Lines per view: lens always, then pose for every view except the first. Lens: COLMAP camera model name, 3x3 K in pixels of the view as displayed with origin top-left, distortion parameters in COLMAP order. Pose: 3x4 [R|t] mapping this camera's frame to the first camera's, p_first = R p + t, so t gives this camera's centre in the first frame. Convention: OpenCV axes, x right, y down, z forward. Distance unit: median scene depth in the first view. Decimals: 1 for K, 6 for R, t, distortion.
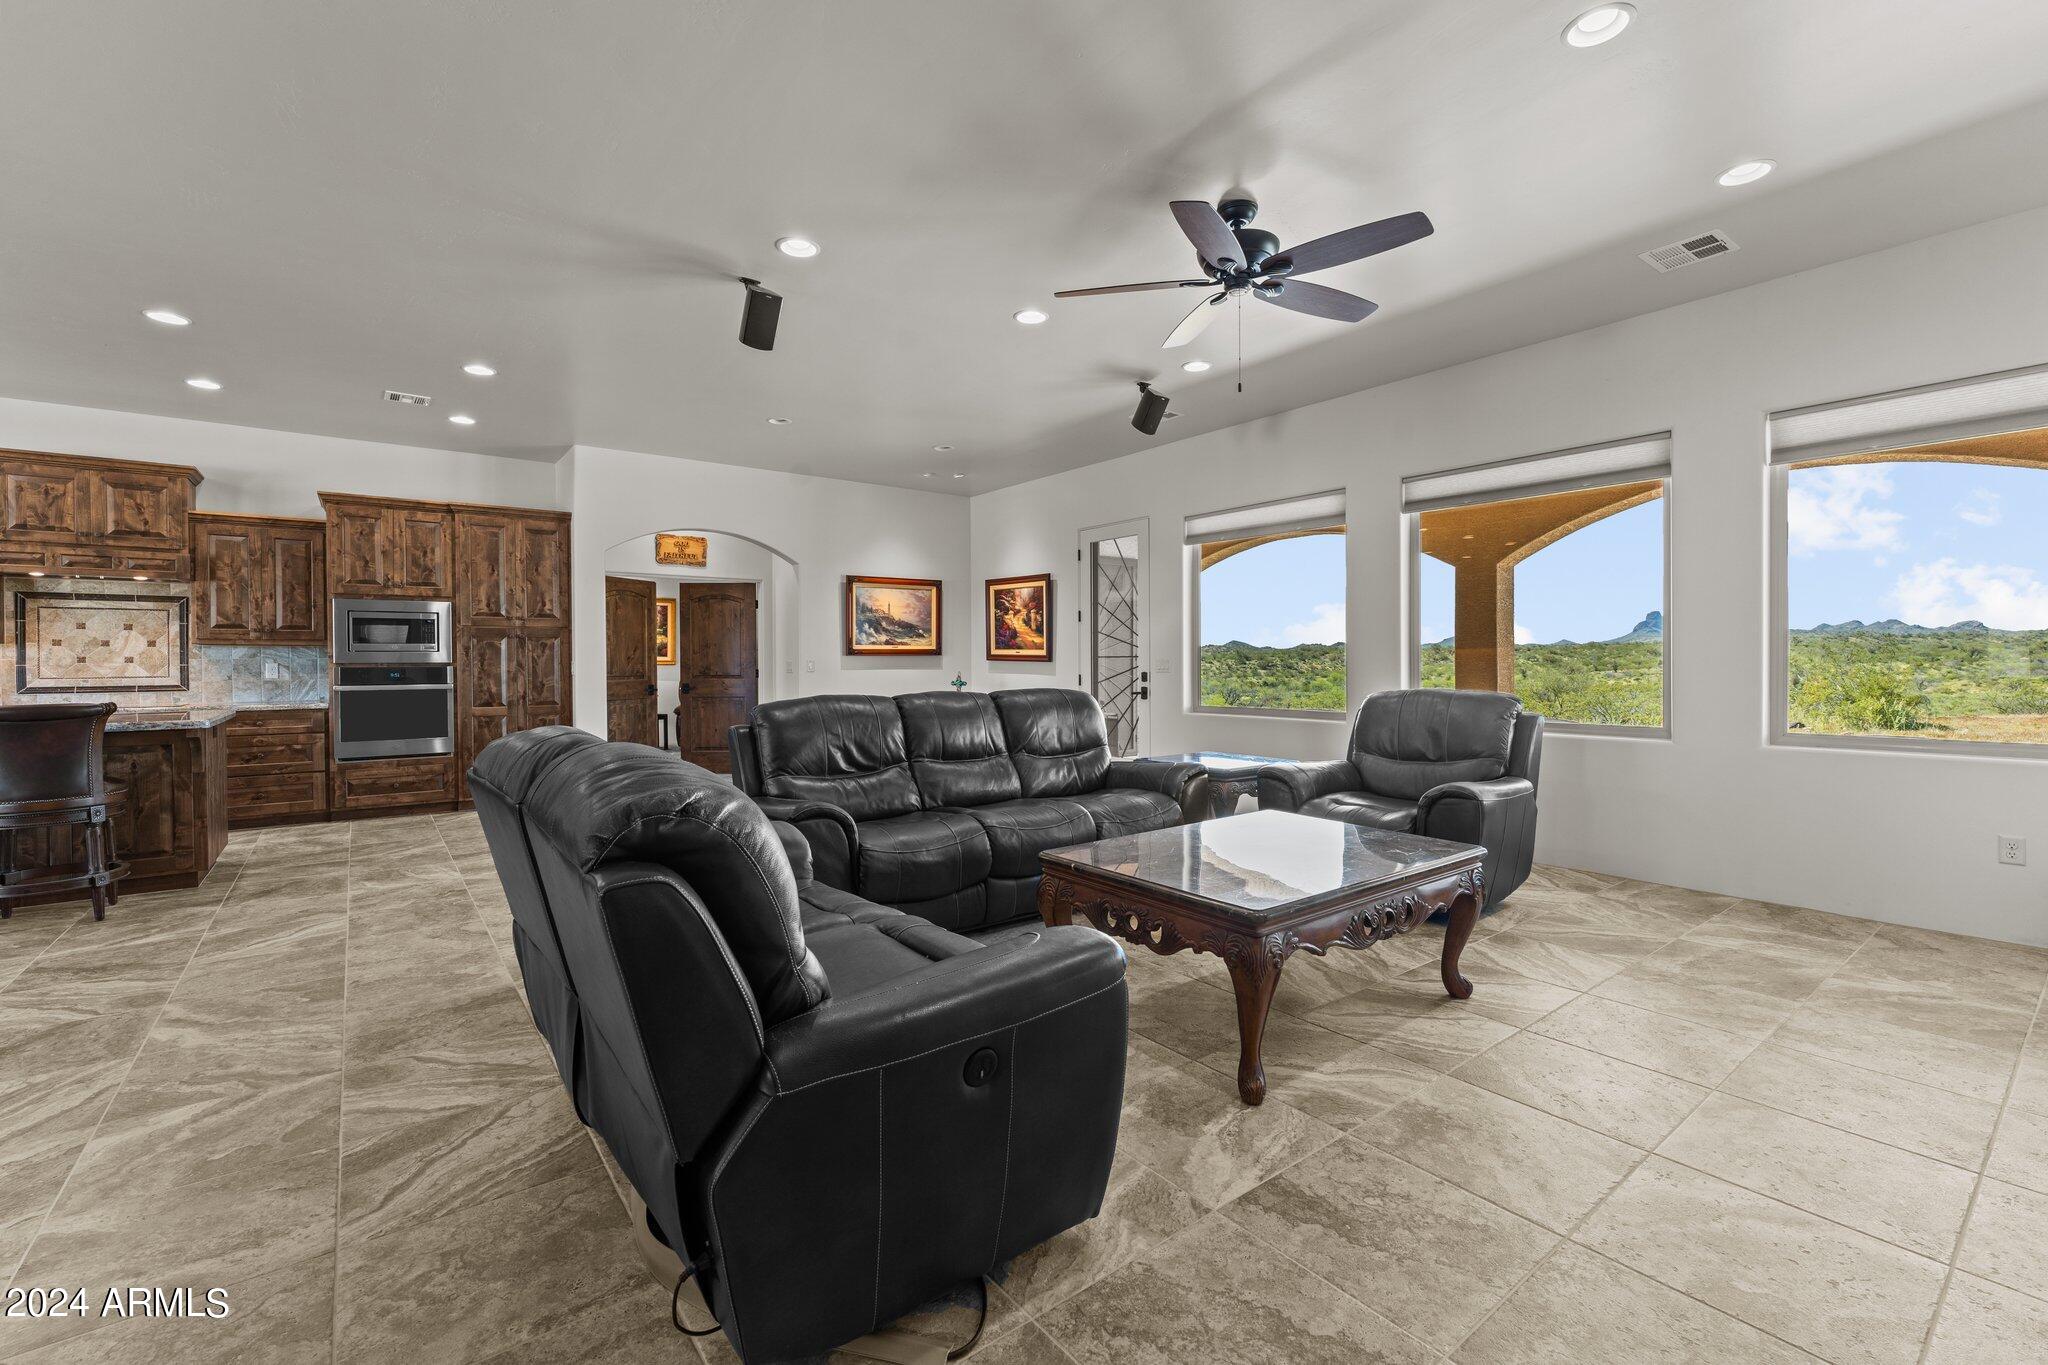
lens RADIAL K [[890.6, 0, 1034.1], [0, 890.6, 661.9], [0, 0, 1]] dist [-0.006075, 0.001565]
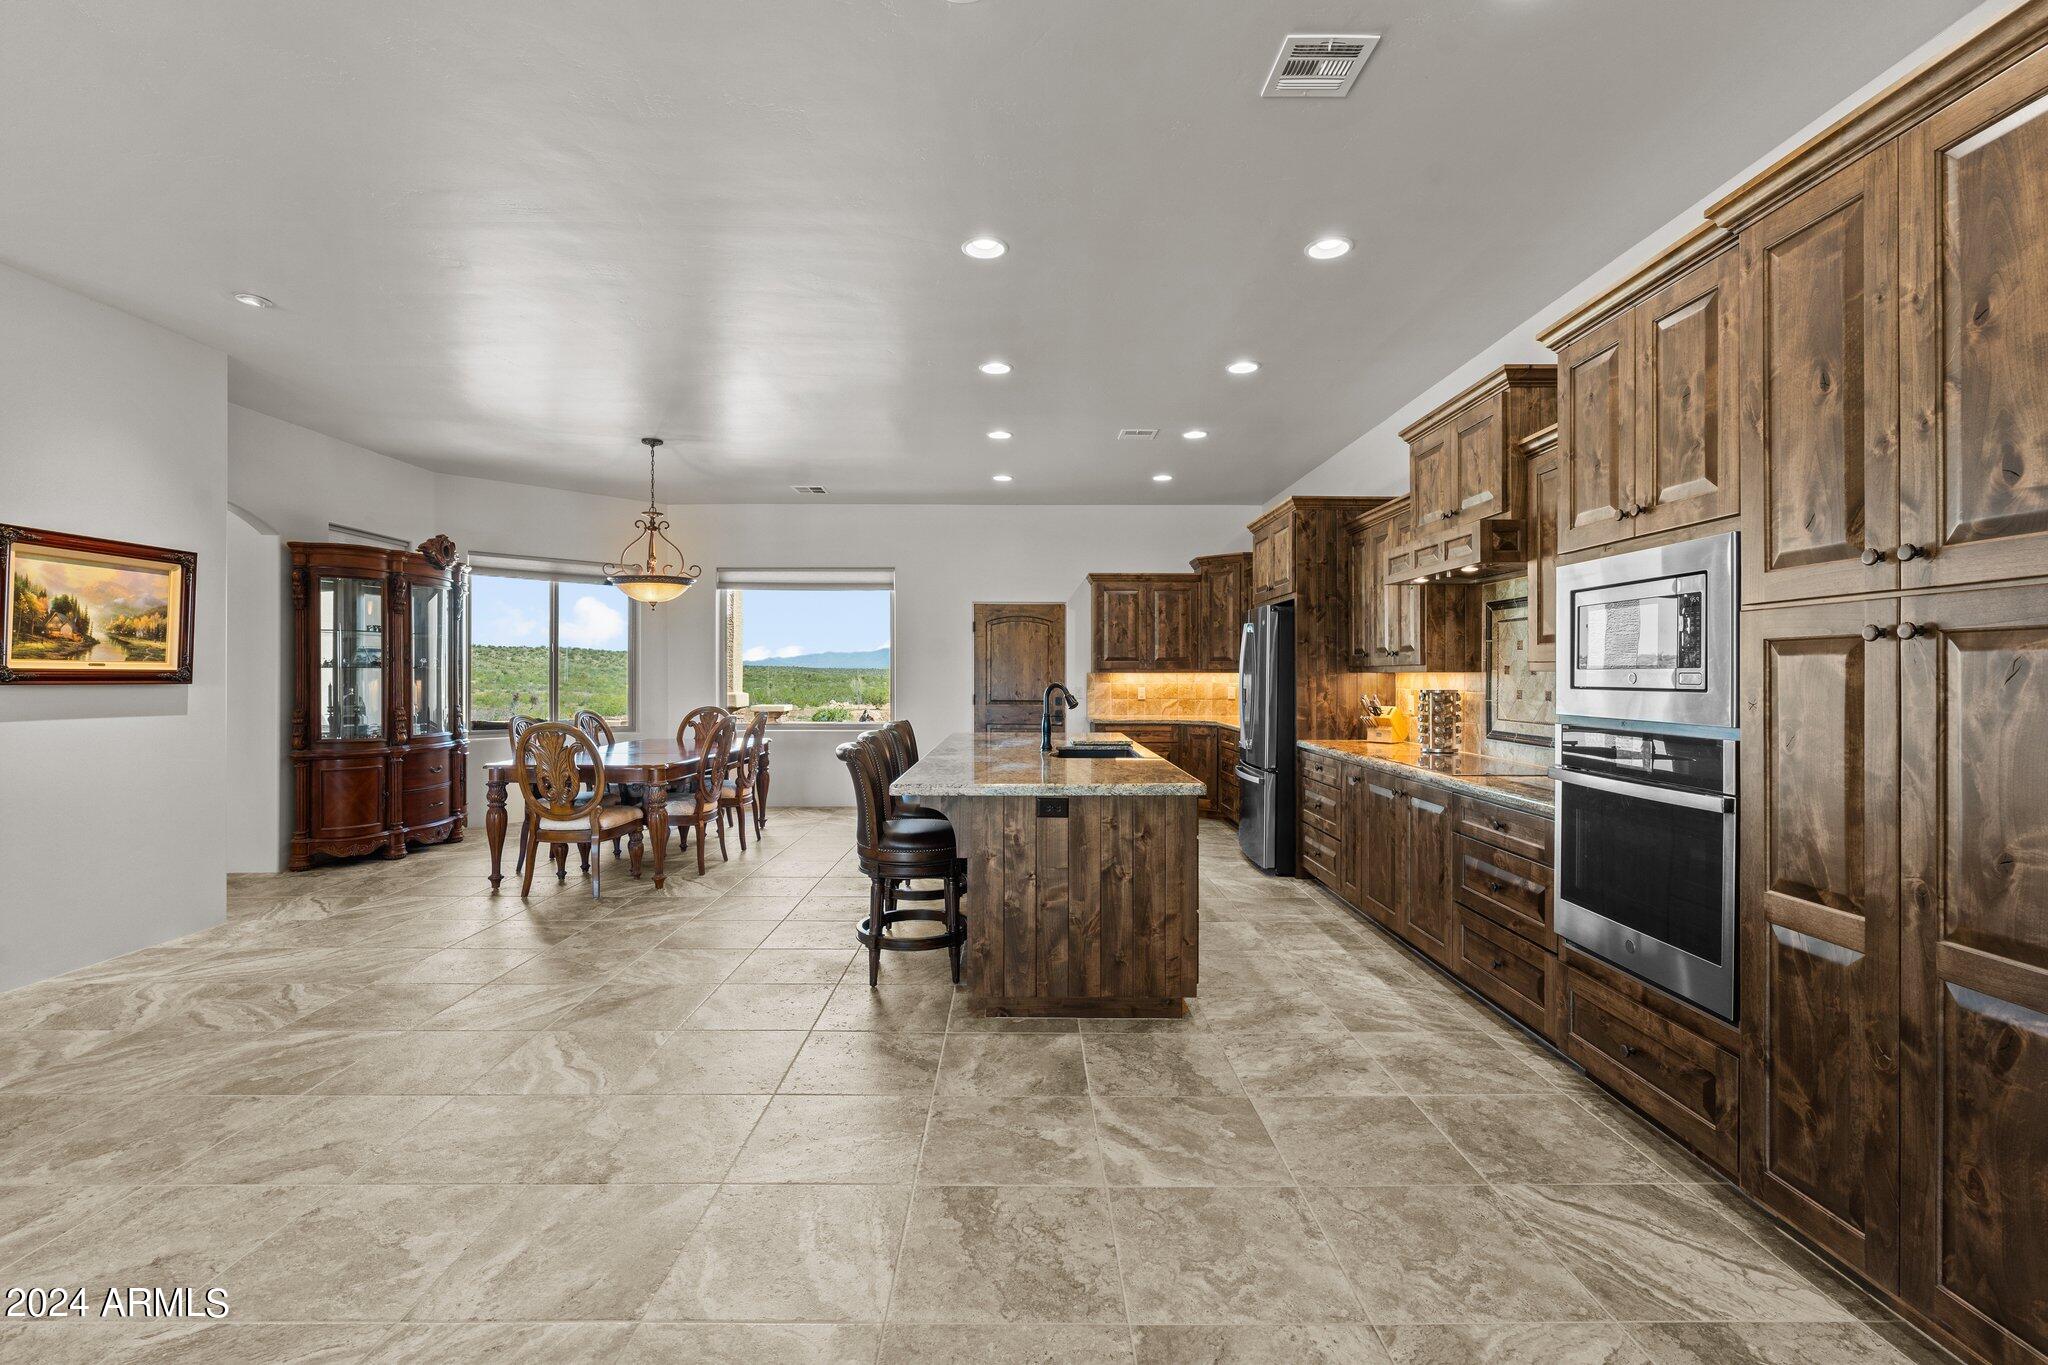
lens RADIAL K [[890.6, 0, 1023.0], [0, 890.6, 686.0], [0, 0, 1]] dist [-0.006075, 0.001565]
pose [[-0.606622, 0.014876, -0.794851, -0.277487], [0.001137, 0.999840, 0.017845, -0.020635], [0.794989, 0.009922, -0.606542, 1.051366]]
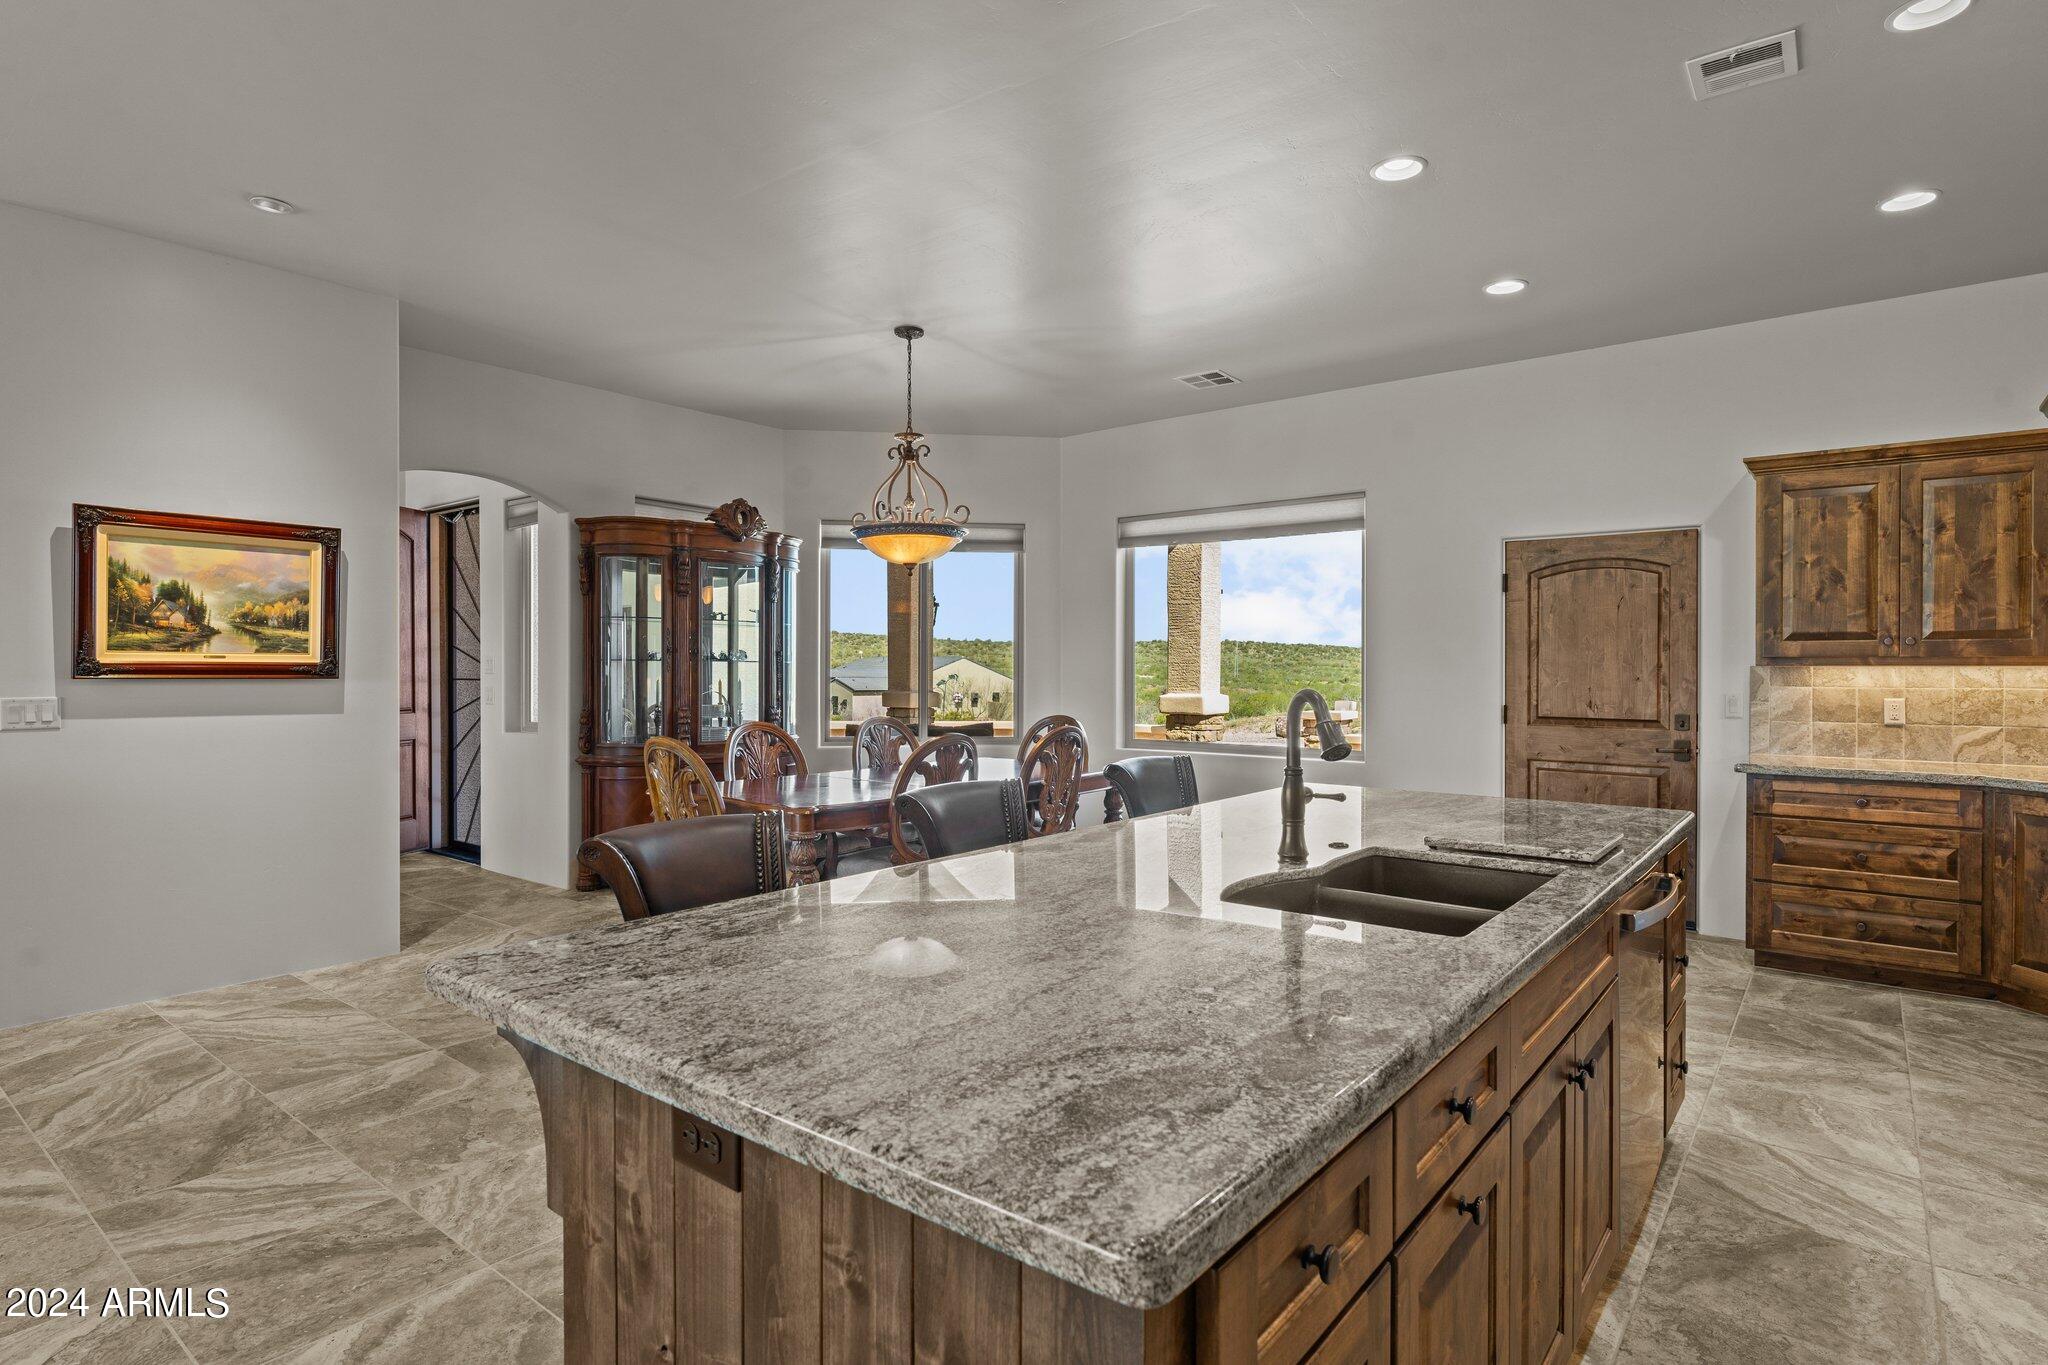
lens RADIAL K [[1050.1, 0, 1032.4], [0, 1050.1, 675.3], [0, 0, 1]] dist [-0.001127, -0.000235]
pose [[-0.969627, 0.005065, -0.244535, -0.707033], [0.002960, 0.999955, 0.008975, -0.017983], [0.244570, 0.007978, -0.969599, 0.930759]]
